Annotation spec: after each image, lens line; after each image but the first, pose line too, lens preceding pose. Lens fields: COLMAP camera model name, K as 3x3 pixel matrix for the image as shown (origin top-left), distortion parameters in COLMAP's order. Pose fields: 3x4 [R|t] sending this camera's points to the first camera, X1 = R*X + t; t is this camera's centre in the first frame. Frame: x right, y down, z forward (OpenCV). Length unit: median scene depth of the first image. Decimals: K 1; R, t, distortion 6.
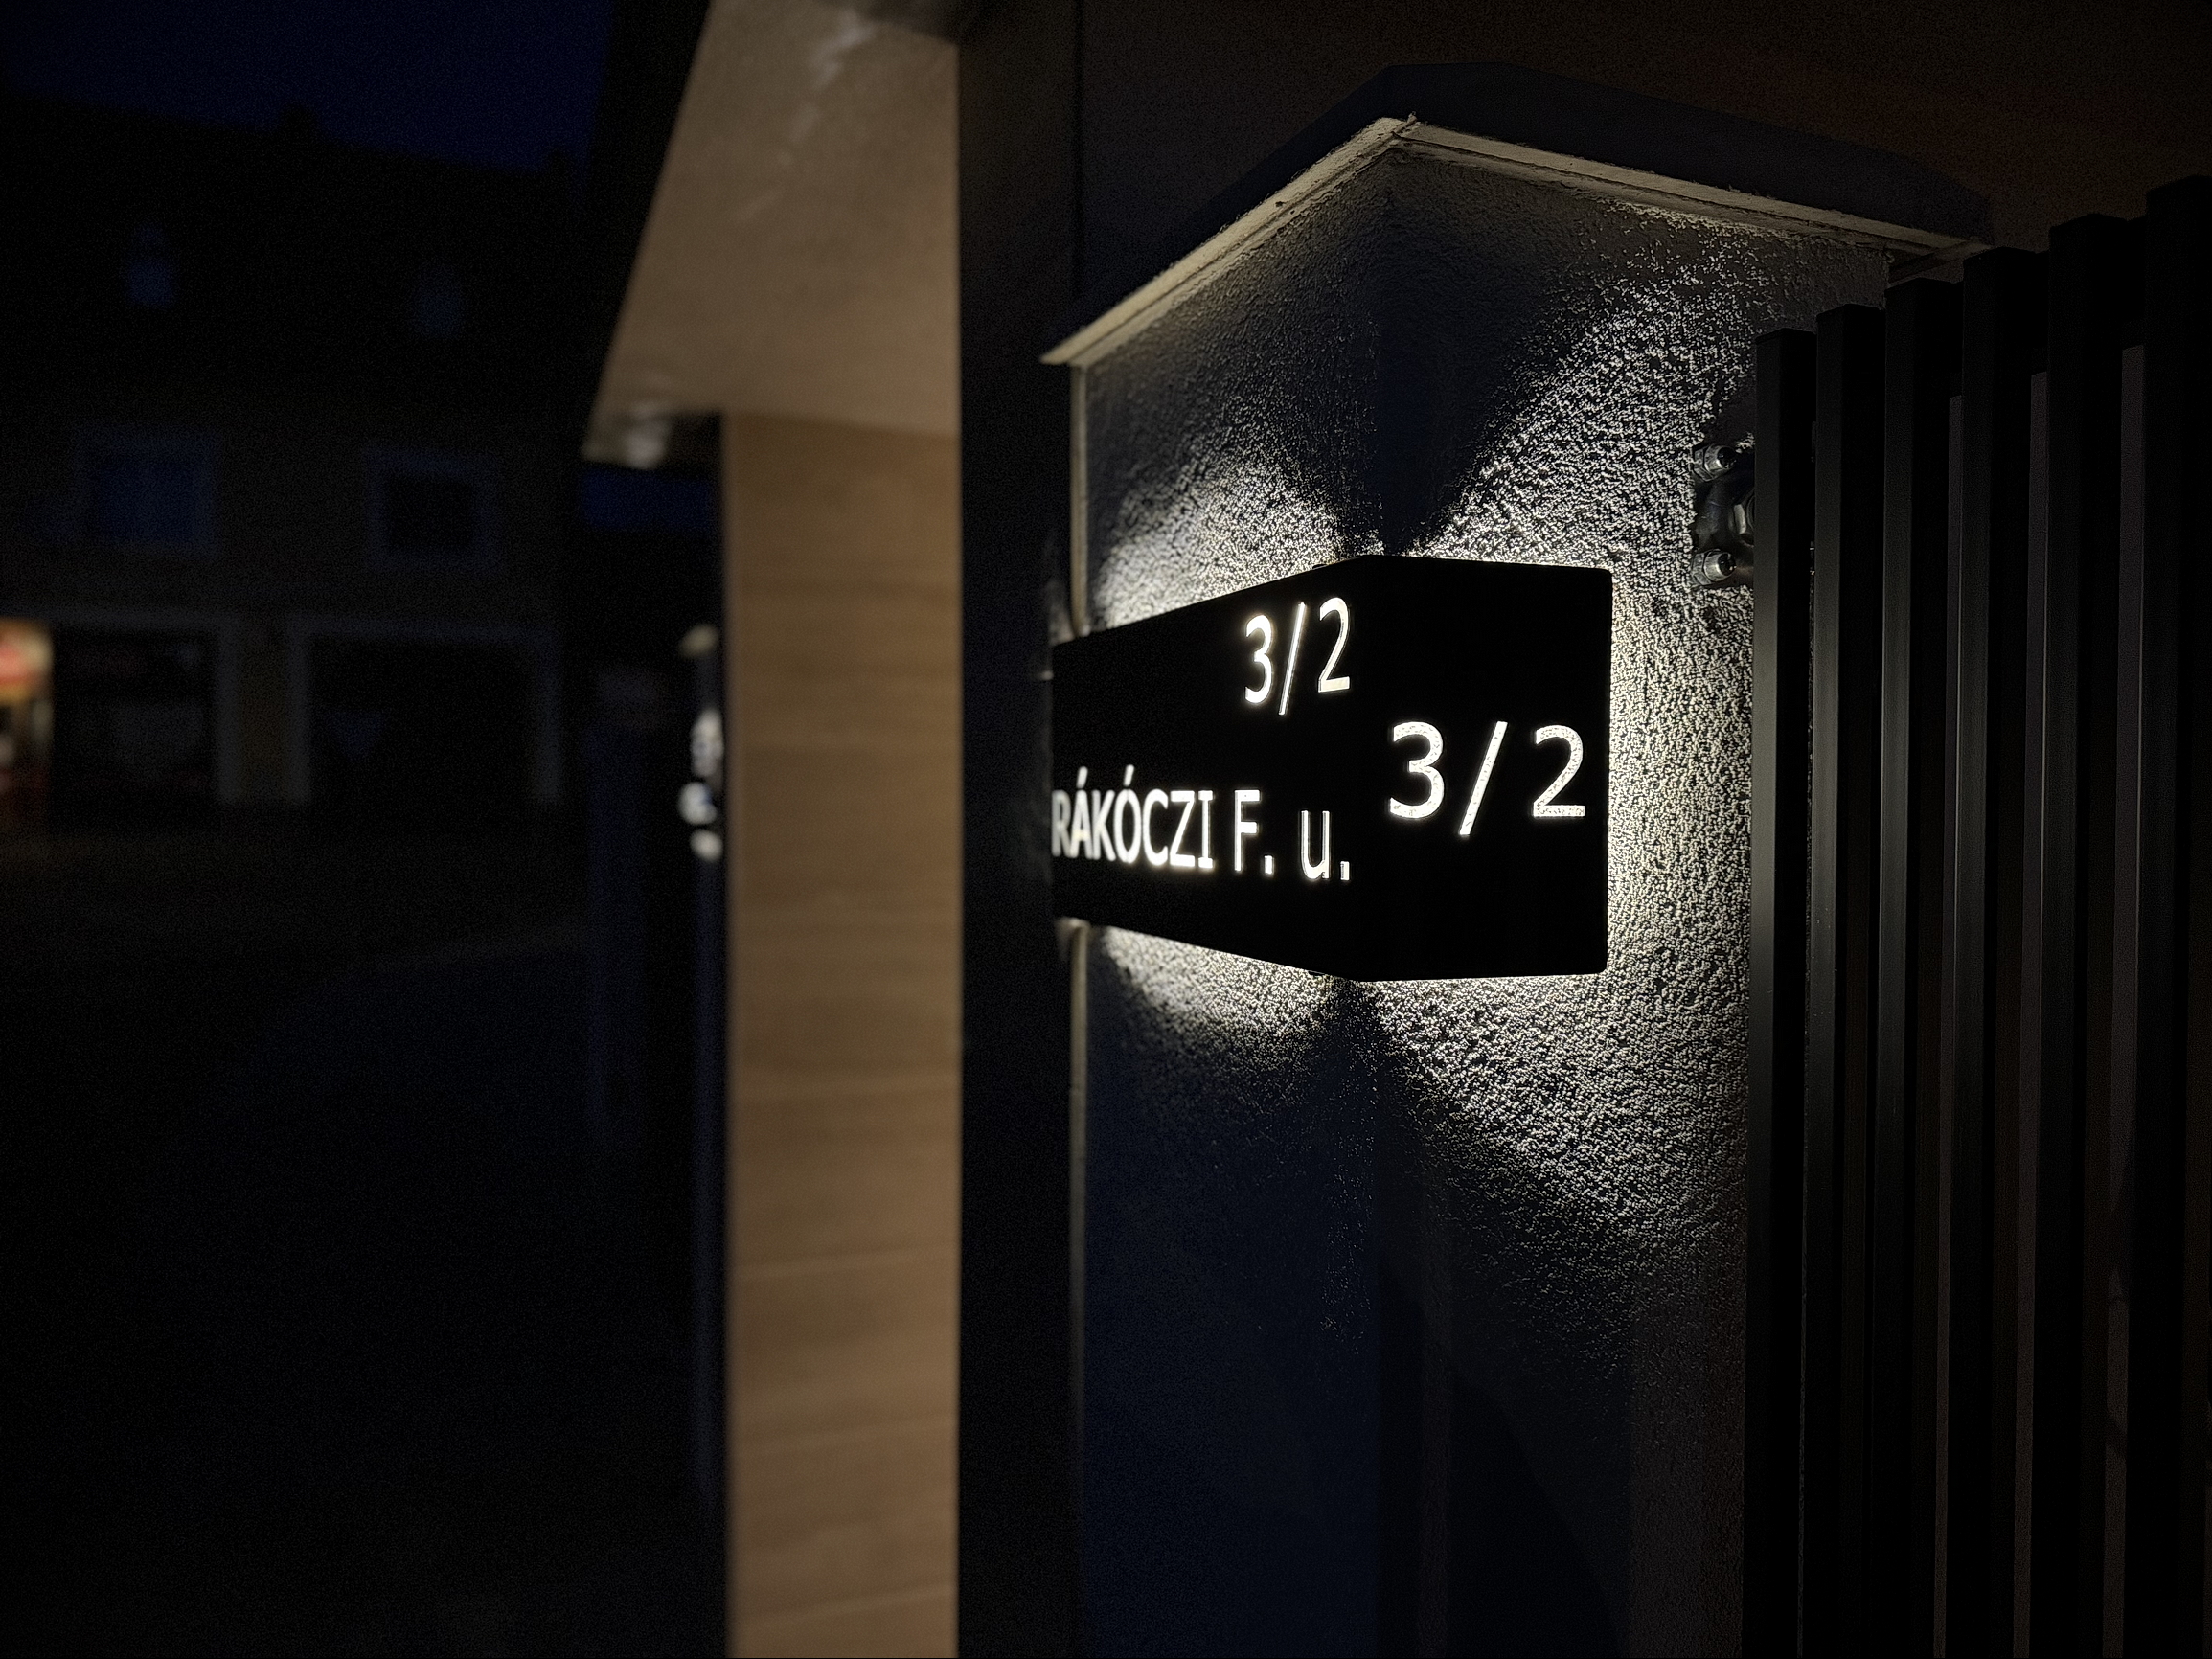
lens RADIAL K [[1541.3, 0, 1092.2], [0, 1541.3, 829.3], [0, 0, 1]] dist [0.068671, -0.095245]
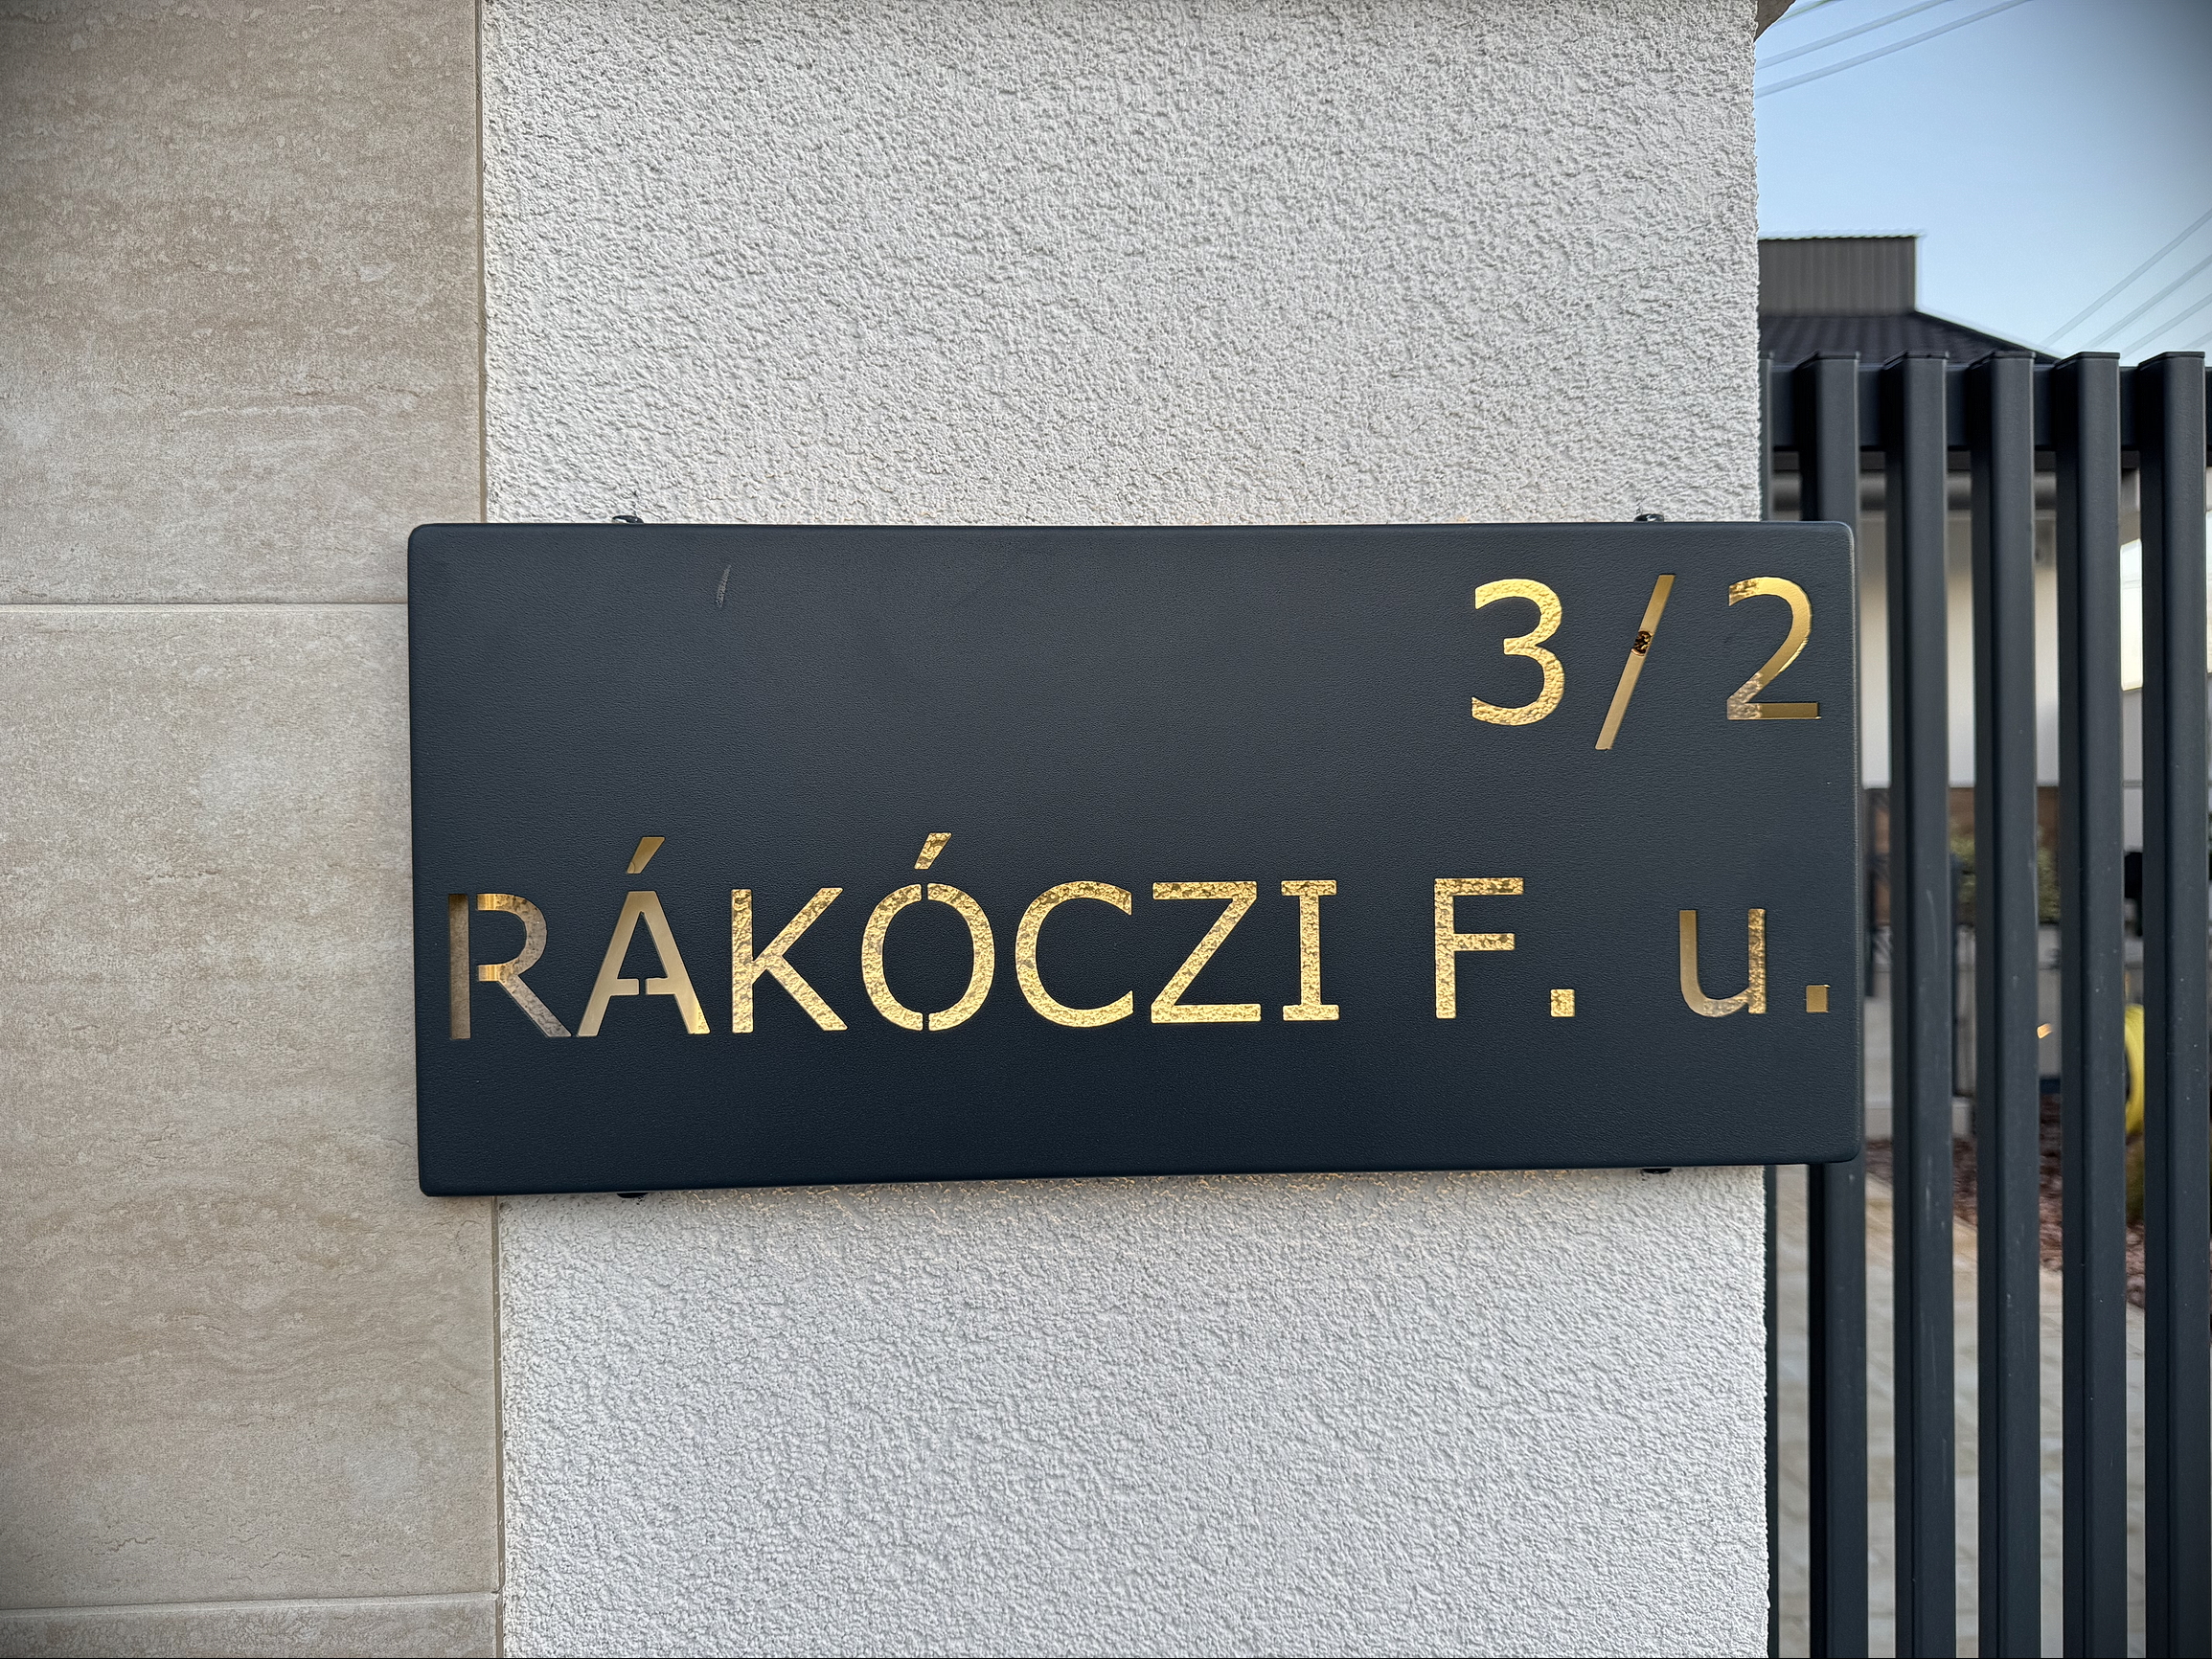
lens RADIAL K [[1541.3, 0, 1090.2], [0, 1541.3, 841.2], [0, 0, 1]] dist [0.068671, -0.095245]
pose [[0.300297, 0.005098, 0.953832, -0.494164], [0.030928, 0.999408, -0.015079, -0.034916], [-0.953344, 0.034028, 0.299961, 0.968884]]
